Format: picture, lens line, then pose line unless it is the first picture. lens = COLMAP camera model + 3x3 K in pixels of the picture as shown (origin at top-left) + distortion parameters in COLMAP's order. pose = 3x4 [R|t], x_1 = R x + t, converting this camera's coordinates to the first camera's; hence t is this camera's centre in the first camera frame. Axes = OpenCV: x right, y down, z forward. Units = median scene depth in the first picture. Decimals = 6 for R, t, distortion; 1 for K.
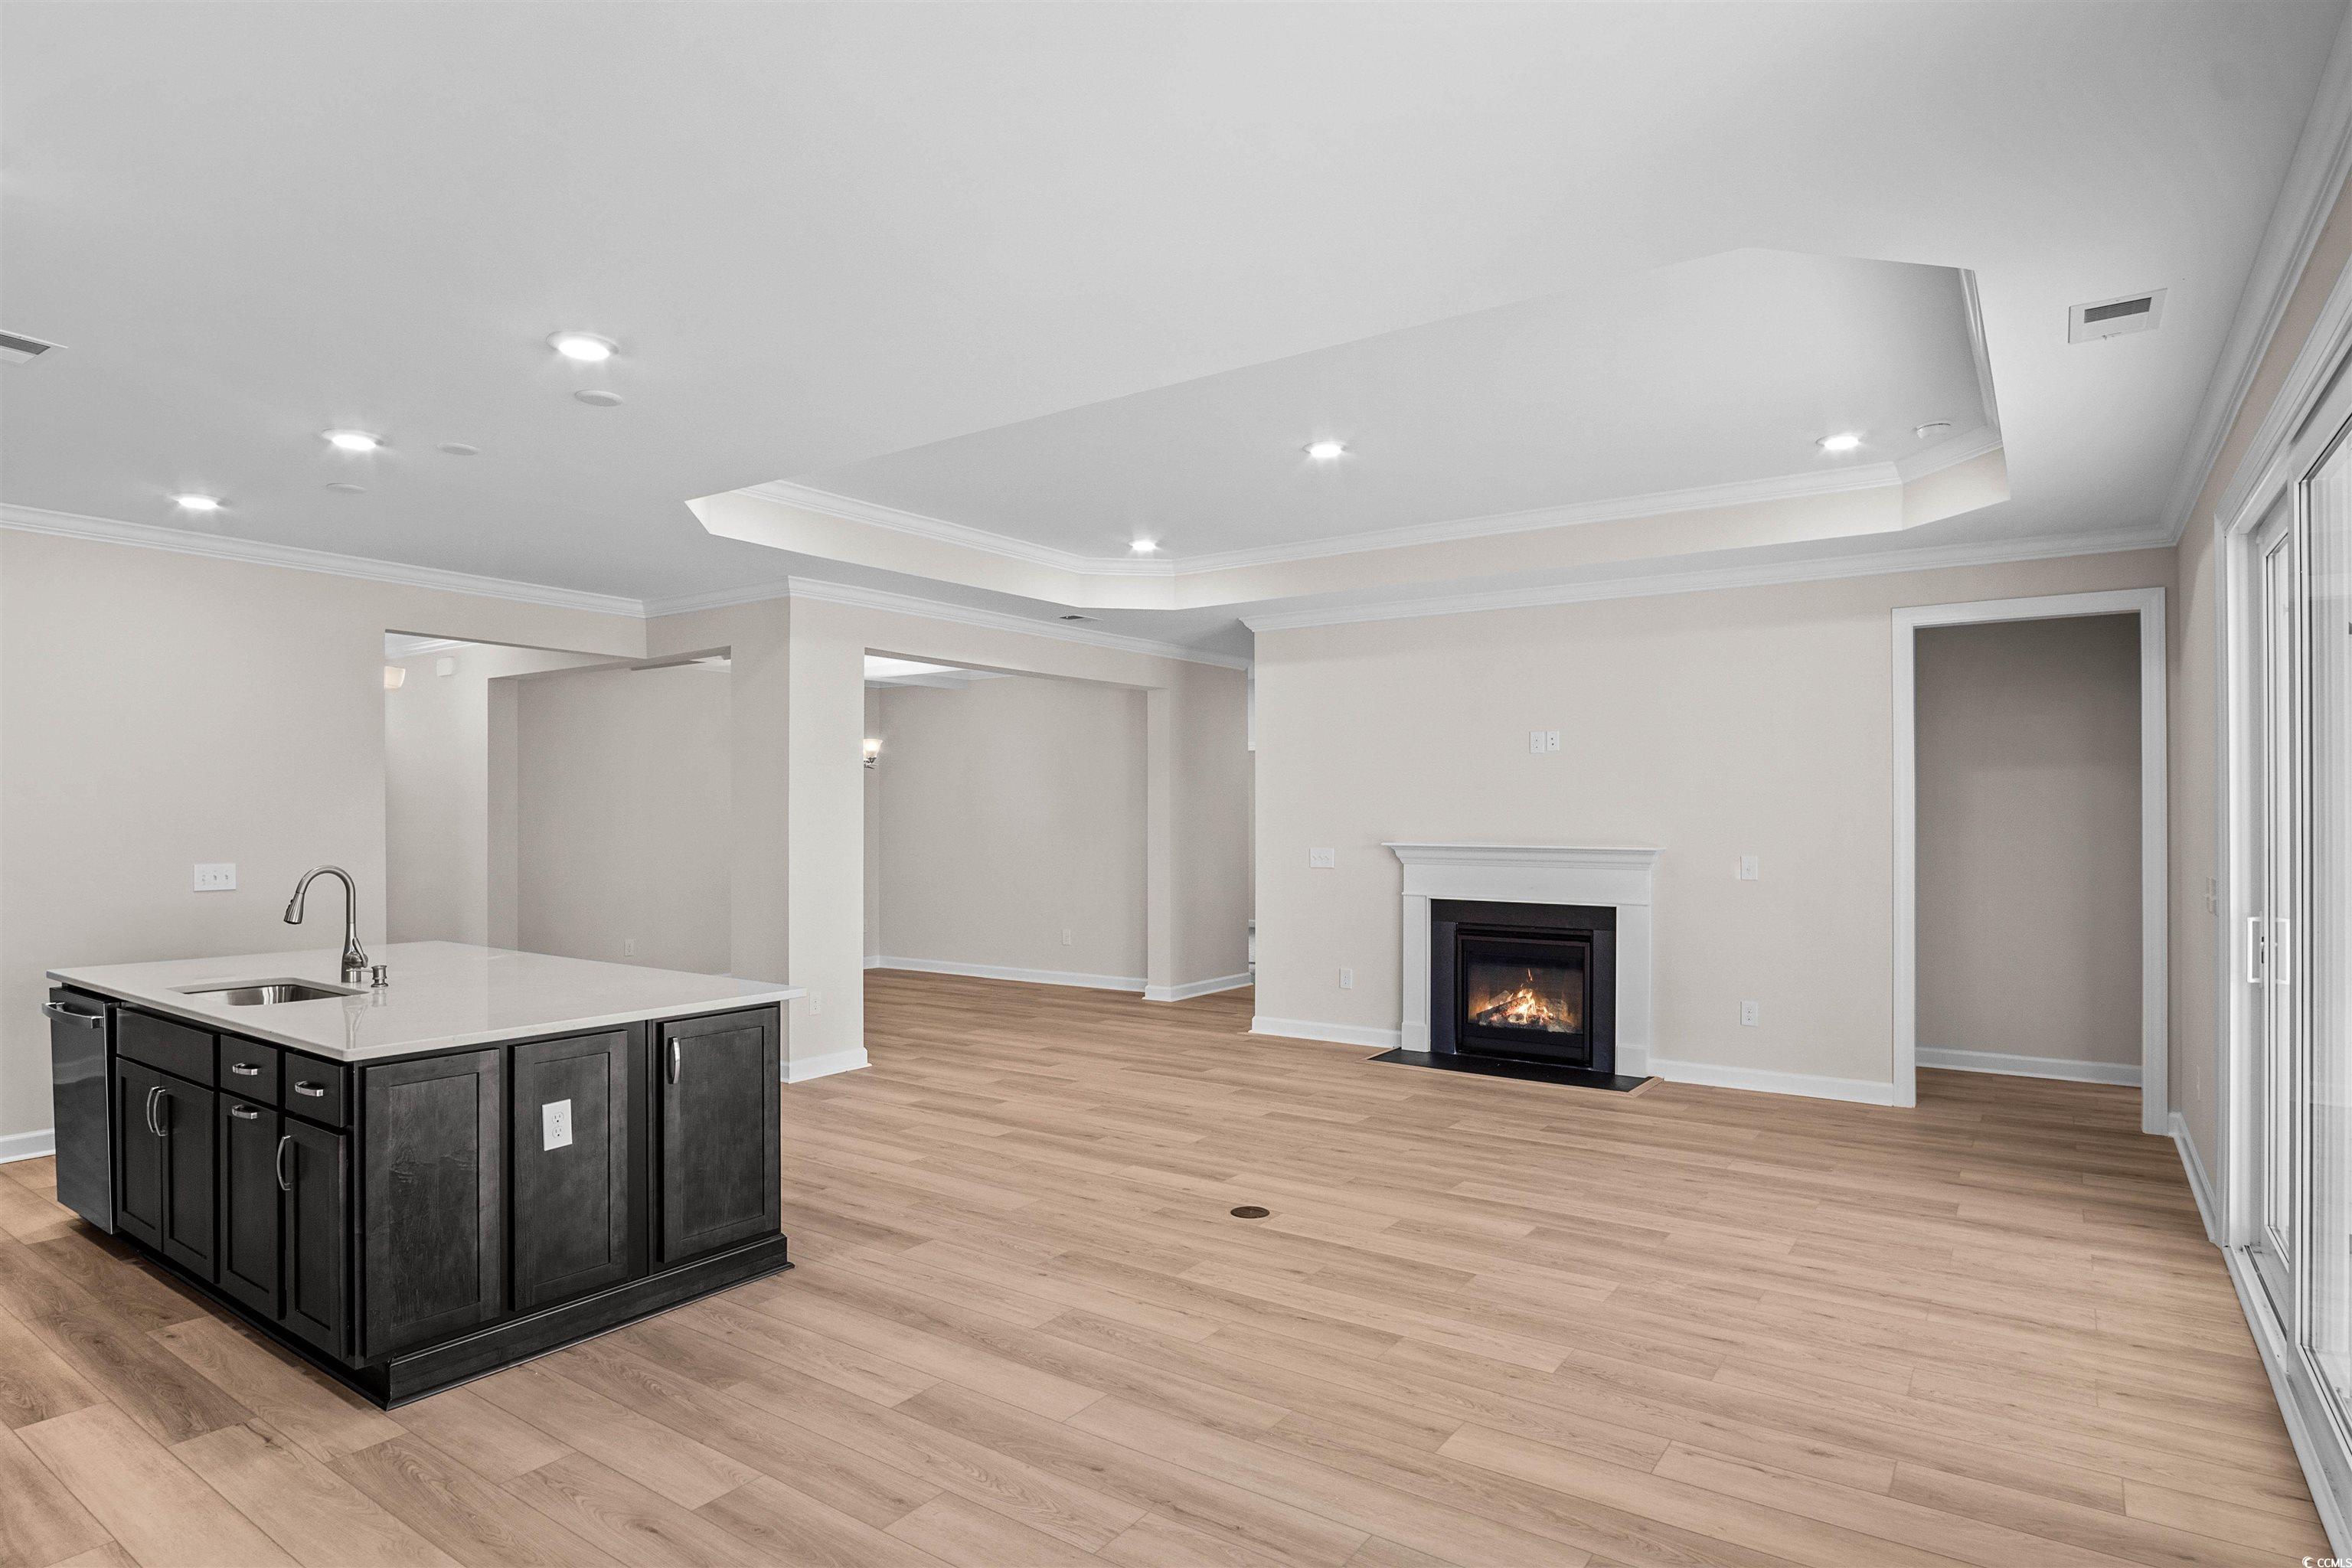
lens RADIAL K [[1271.2, 0, 1172.5], [0, 1271.2, 809.6], [0, 0, 1]] dist [-0.000572, -0.018065]
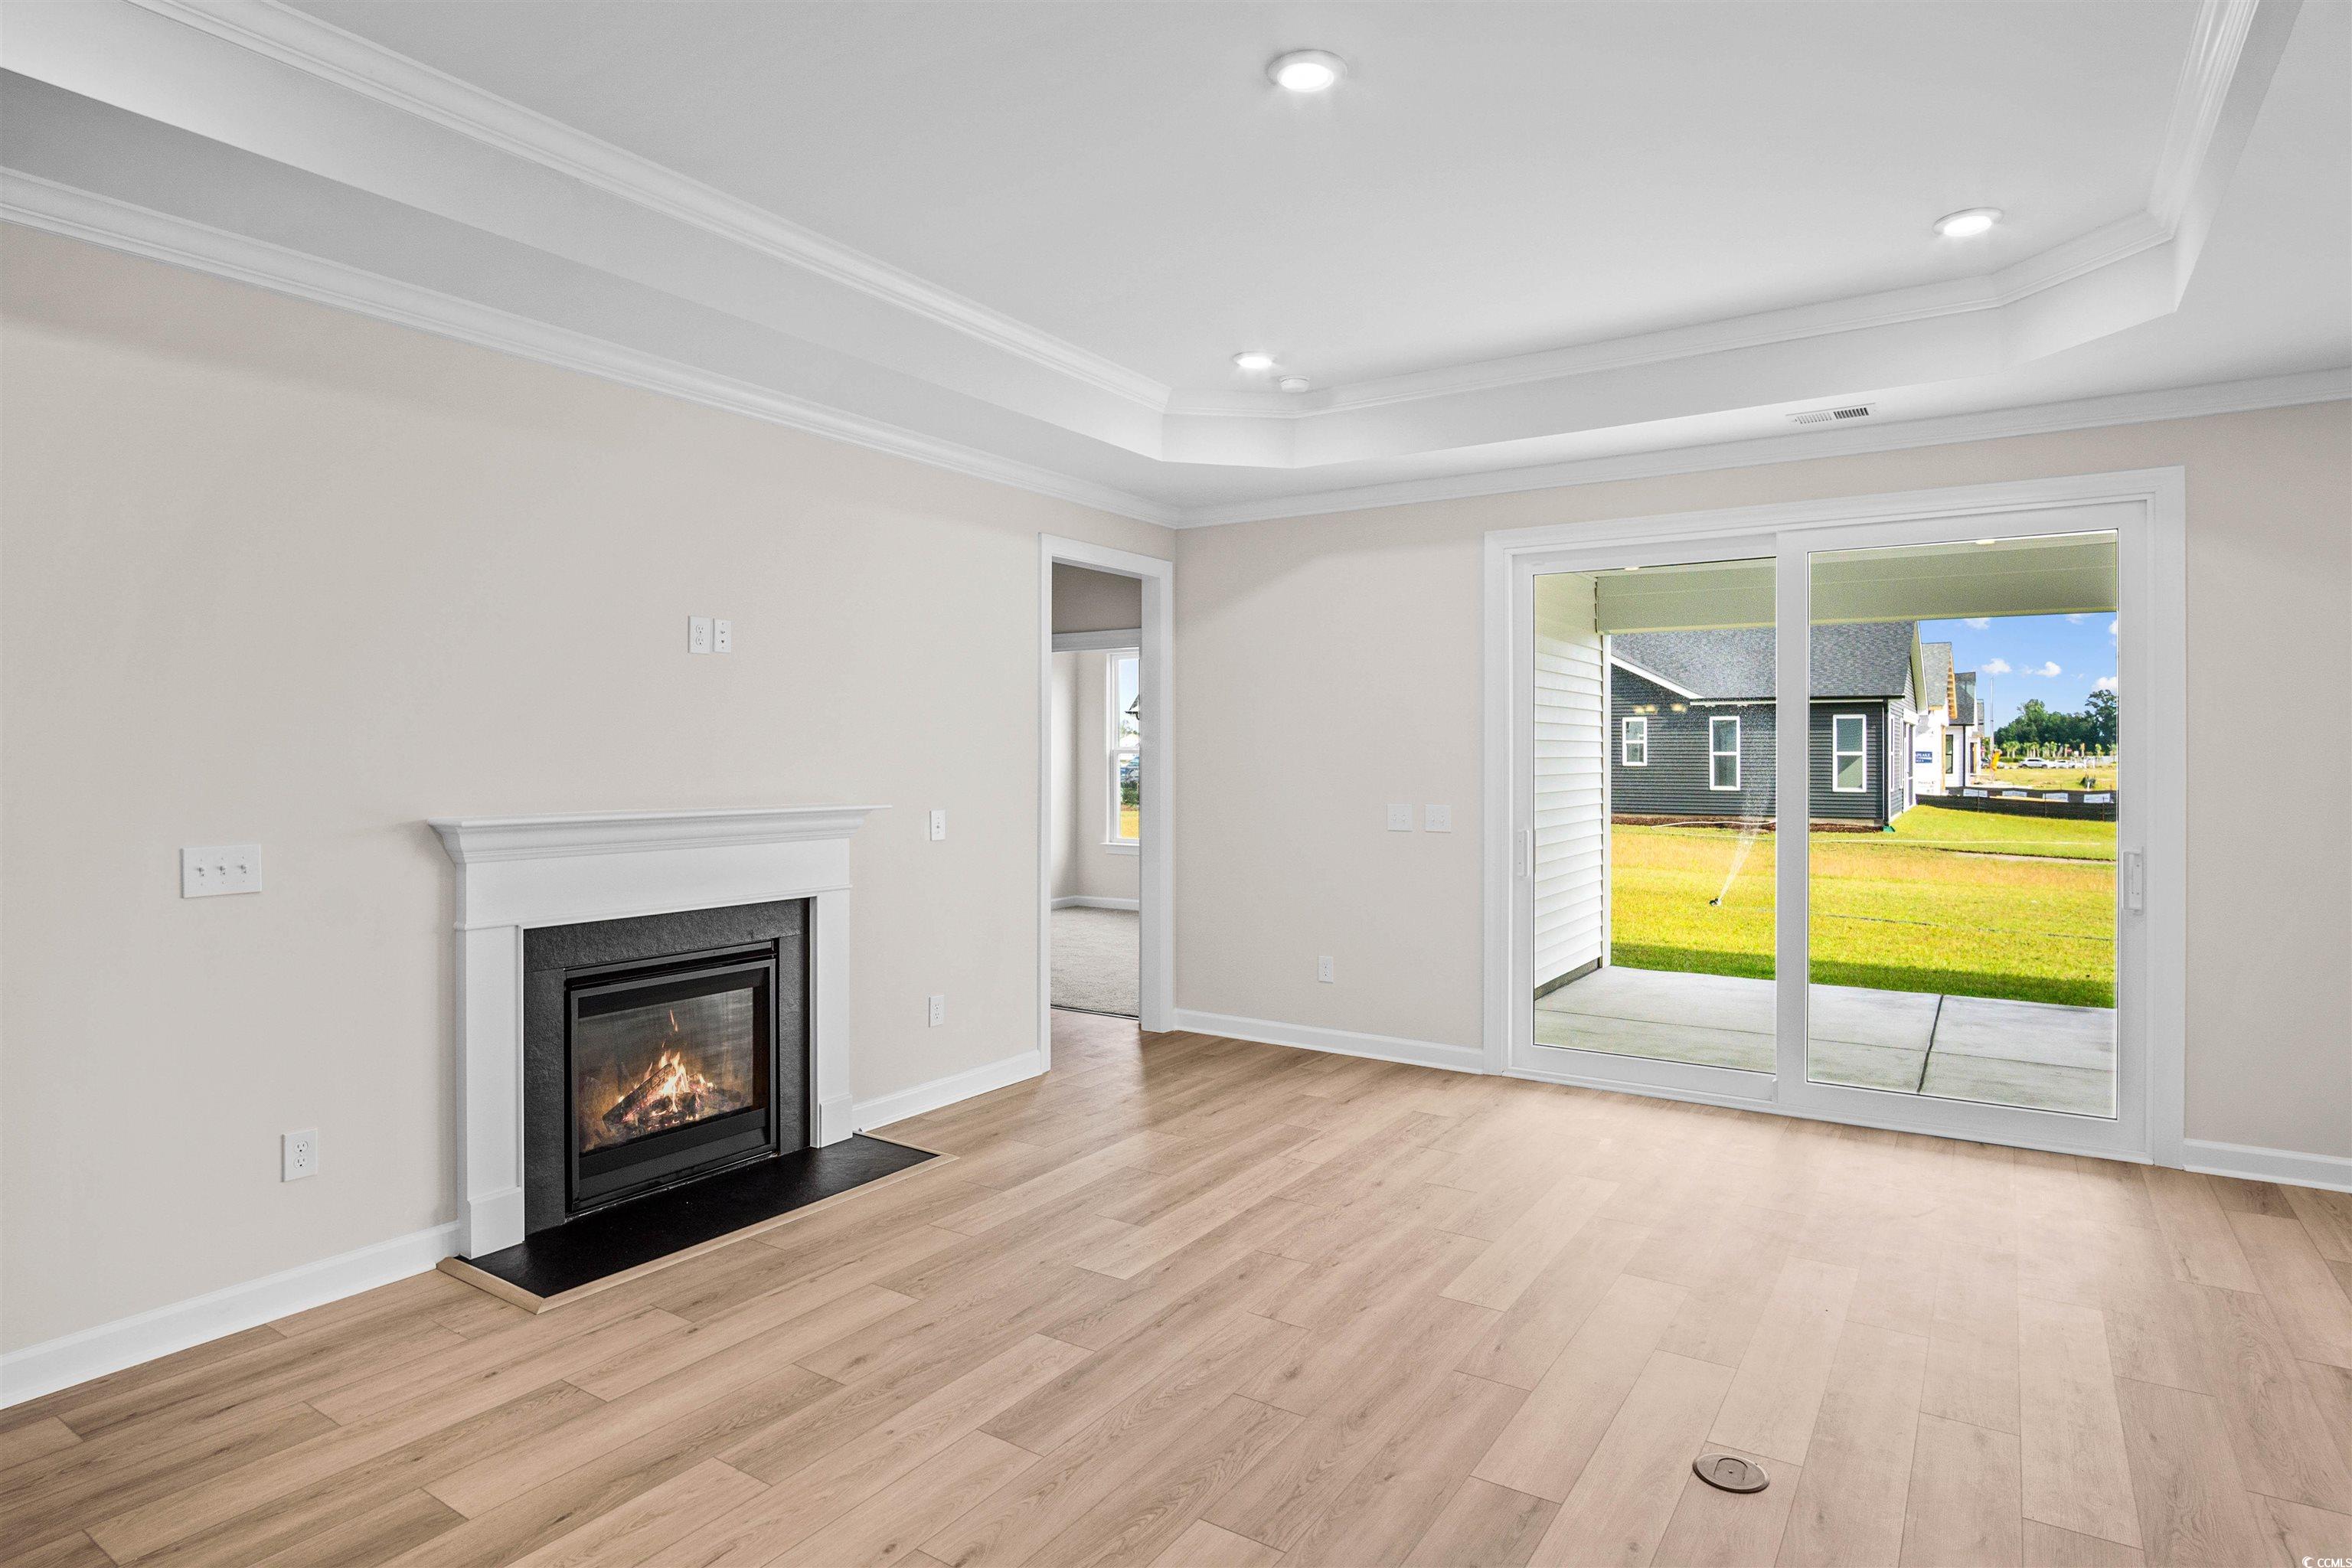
lens RADIAL K [[1269.4, 0, 1176.0], [0, 1269.4, 784.0], [0, 0, 1]] dist [-0.000635, 0.000246]
pose [[-0.024150, -0.019716, 0.999514, -0.291003], [-0.002655, 0.999803, 0.019658, 0.003821], [-0.999705, -0.002179, -0.024197, 0.764745]]
